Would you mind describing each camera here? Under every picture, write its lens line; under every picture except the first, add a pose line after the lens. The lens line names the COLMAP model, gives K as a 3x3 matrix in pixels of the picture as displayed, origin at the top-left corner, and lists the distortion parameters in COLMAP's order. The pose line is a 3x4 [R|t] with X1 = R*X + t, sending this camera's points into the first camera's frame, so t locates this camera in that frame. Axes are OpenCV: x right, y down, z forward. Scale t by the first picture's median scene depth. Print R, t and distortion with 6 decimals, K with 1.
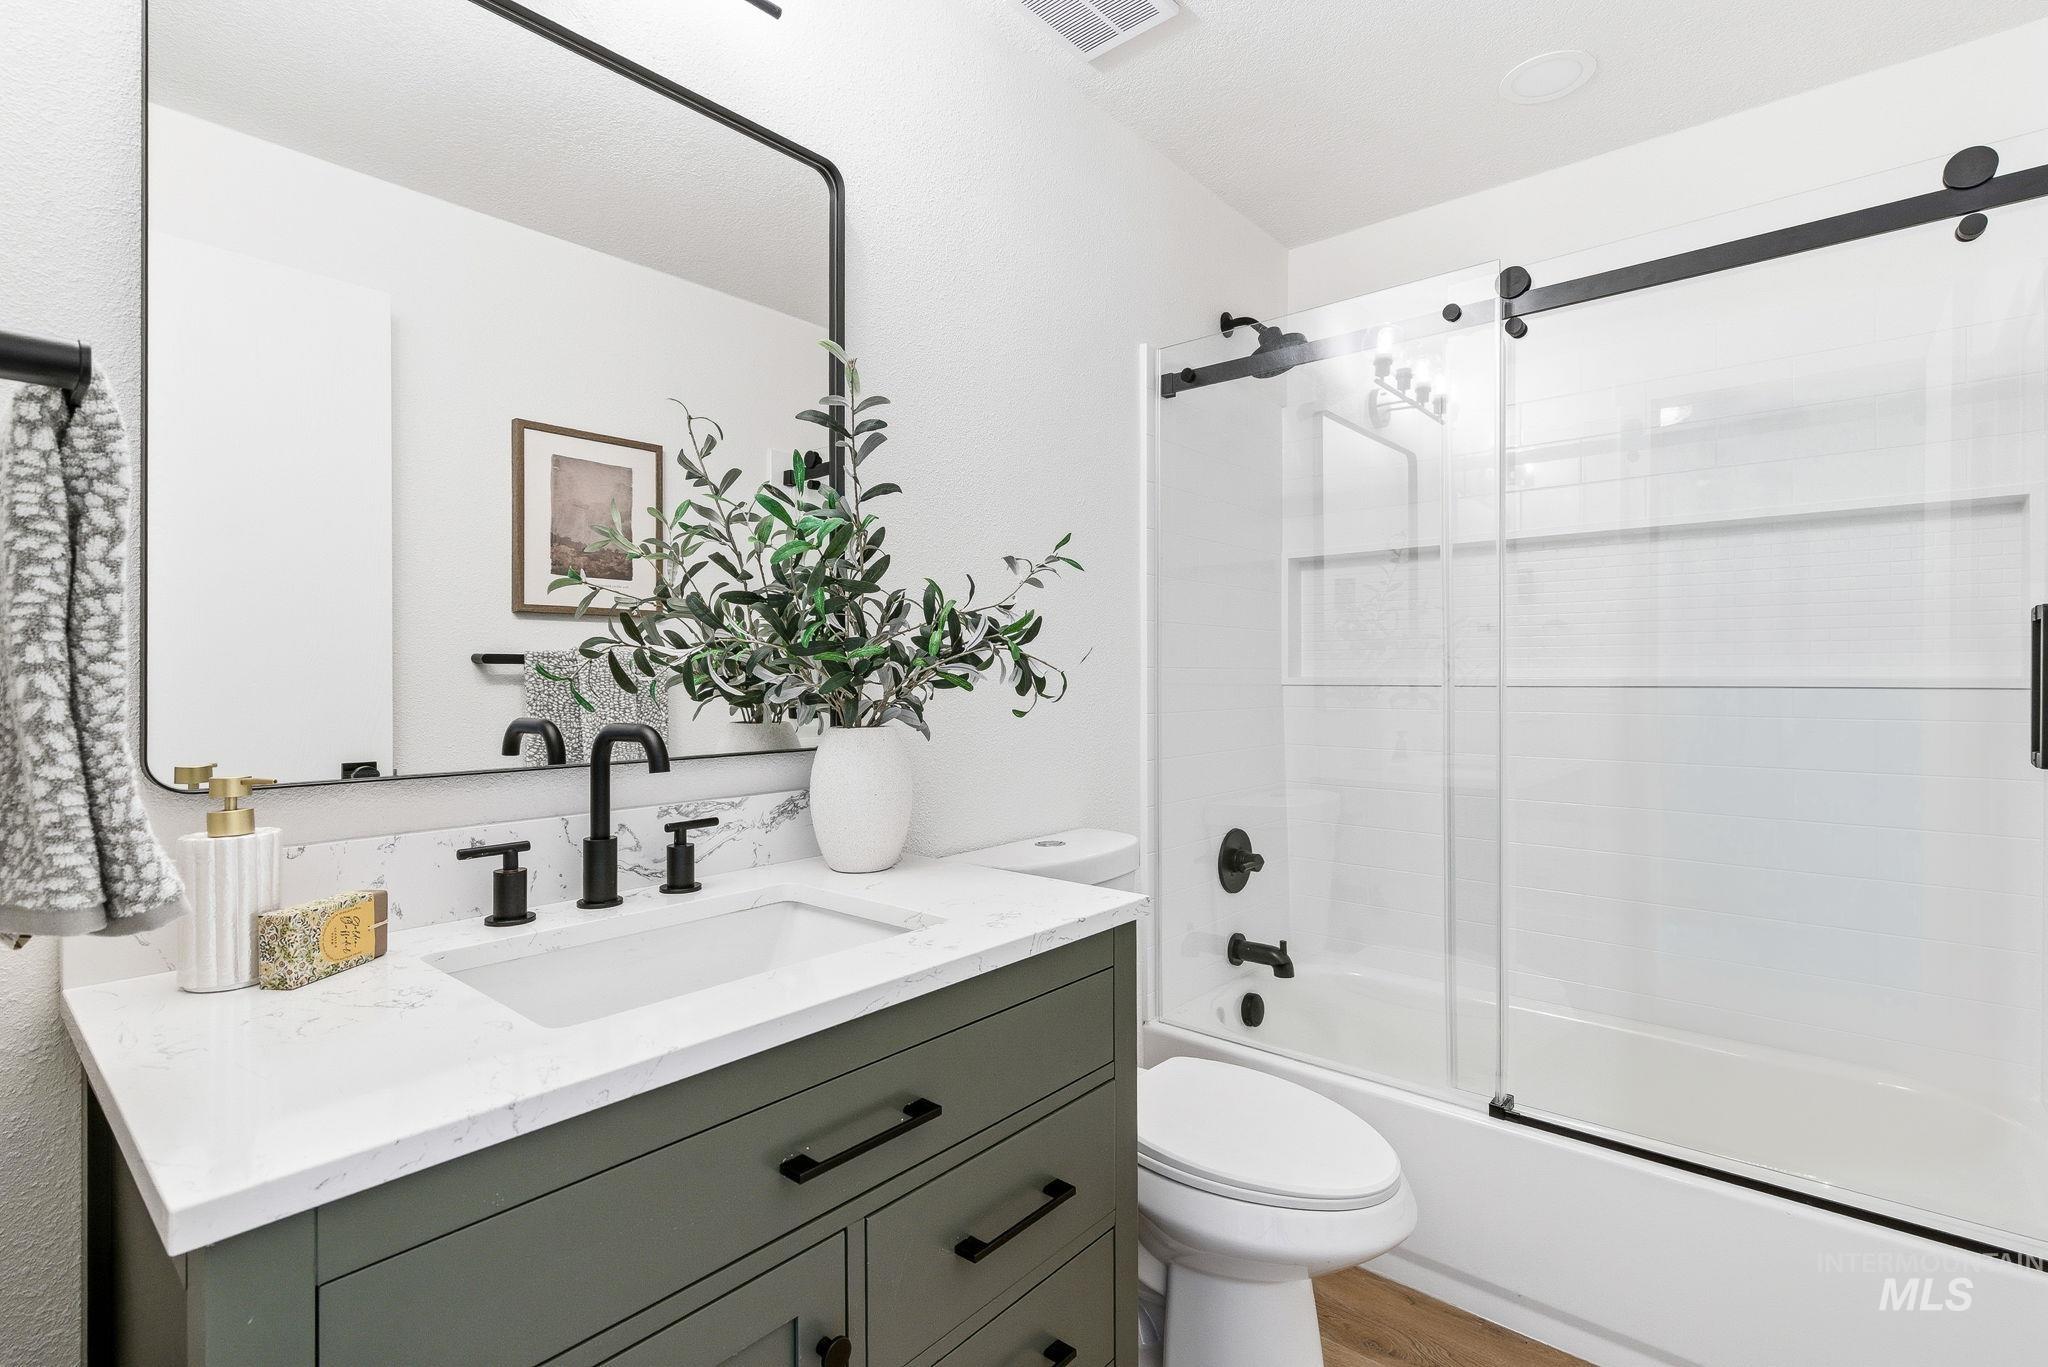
lens RADIAL K [[936.7, 0, 1028.3], [0, 936.7, 675.0], [0, 0, 1]] dist [0.000078, -0.000196]
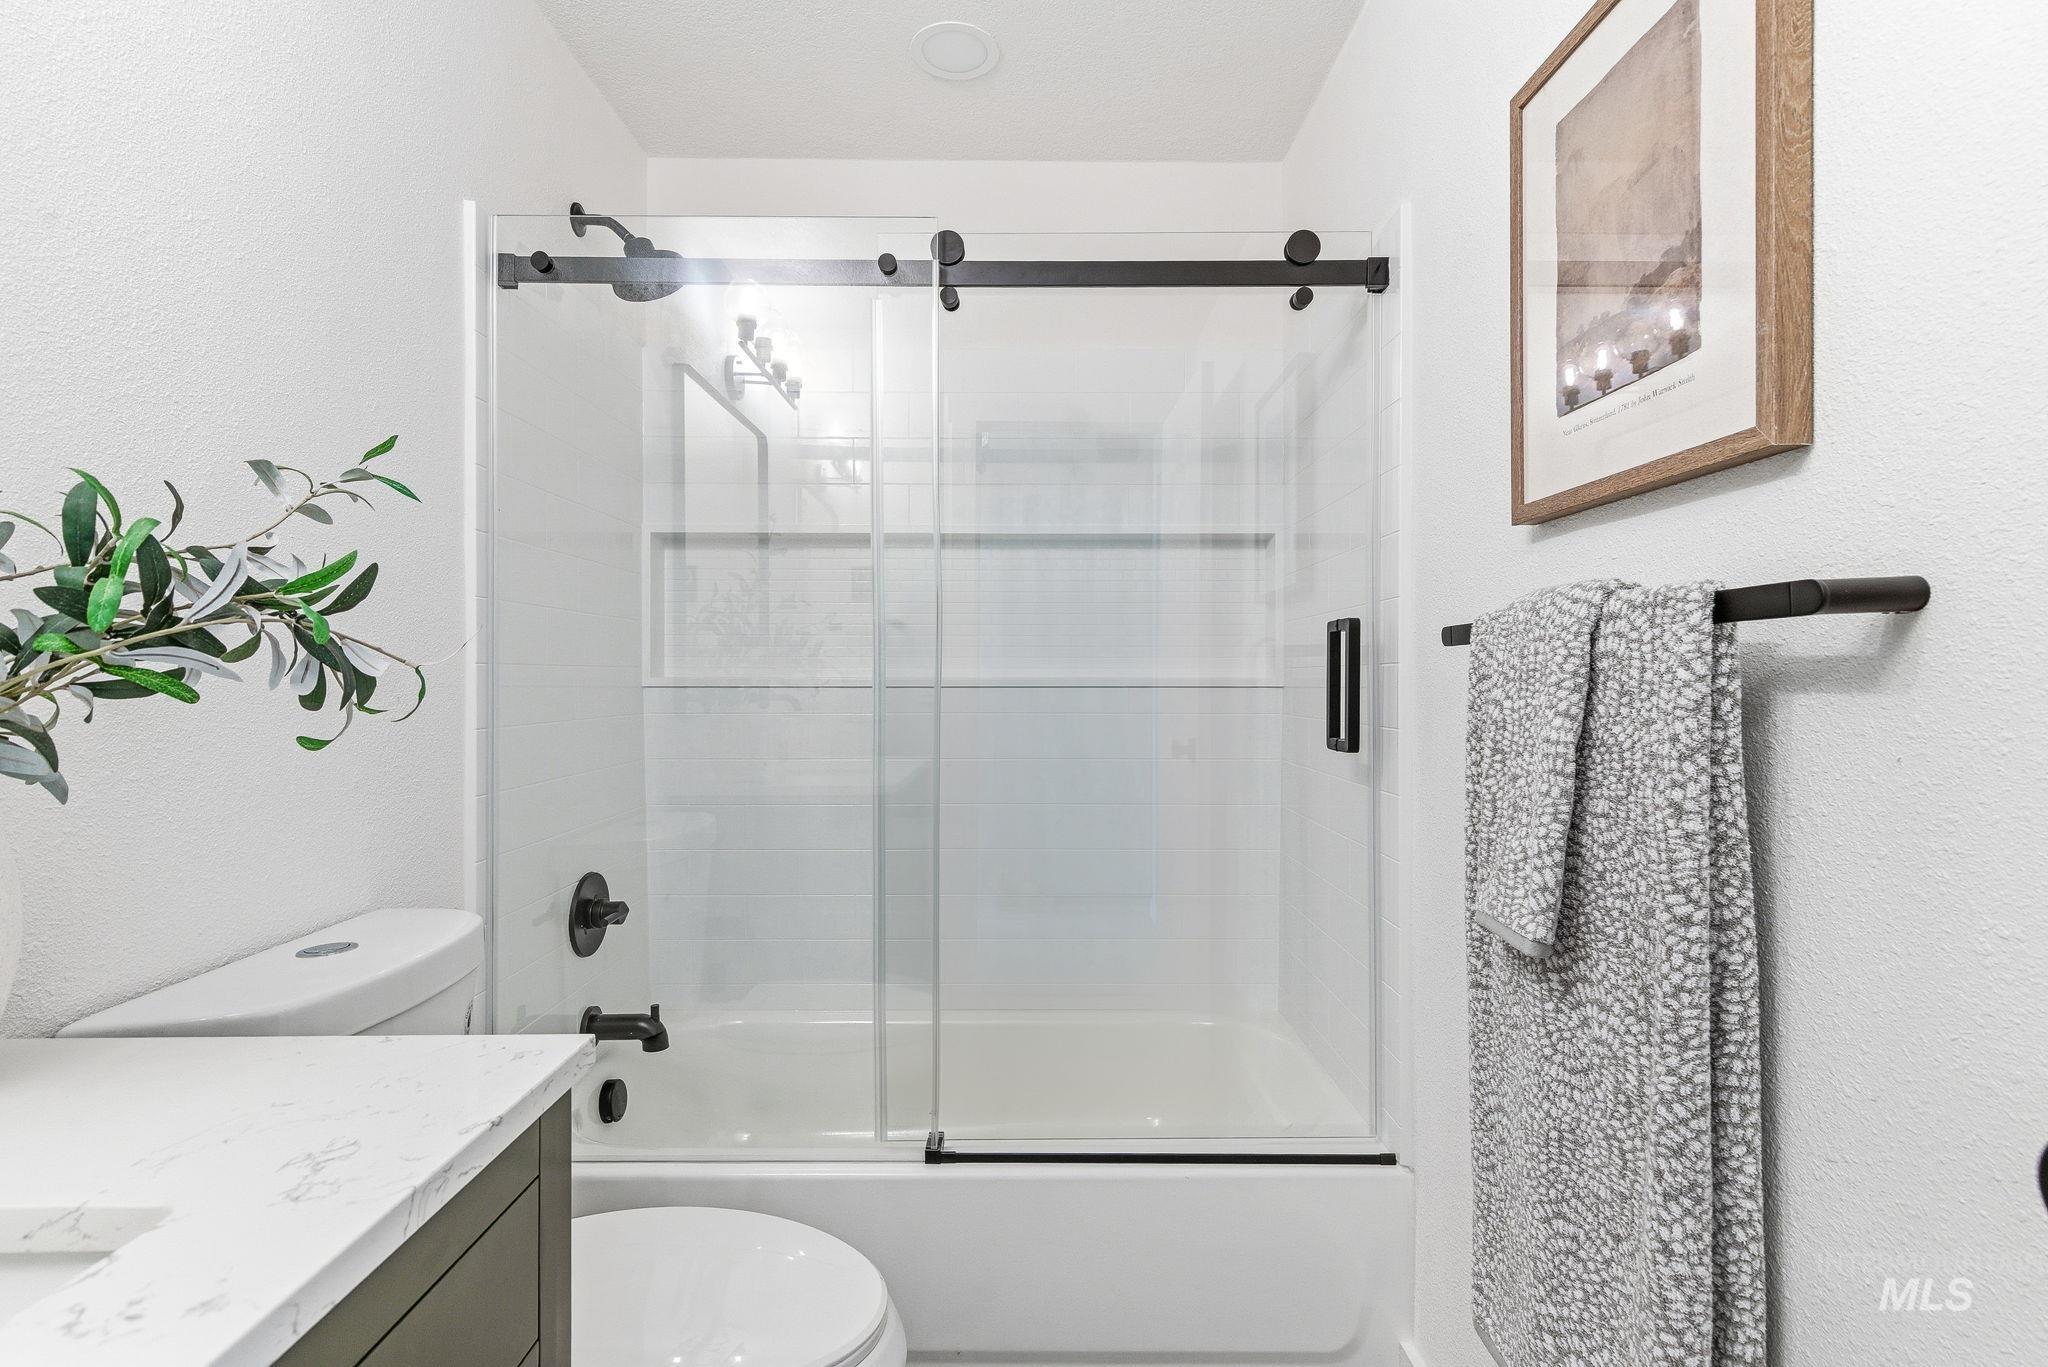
lens RADIAL K [[971.4, 0, 1024.4], [0, 971.4, 673.2], [0, 0, 1]] dist [0.000169, -0.000293]
pose [[0.754342, 0.003331, 0.656473, -0.051393], [-0.002252, 0.999994, -0.002486, 0.000890], [-0.656477, 0.000397, 0.754346, 0.232454]]
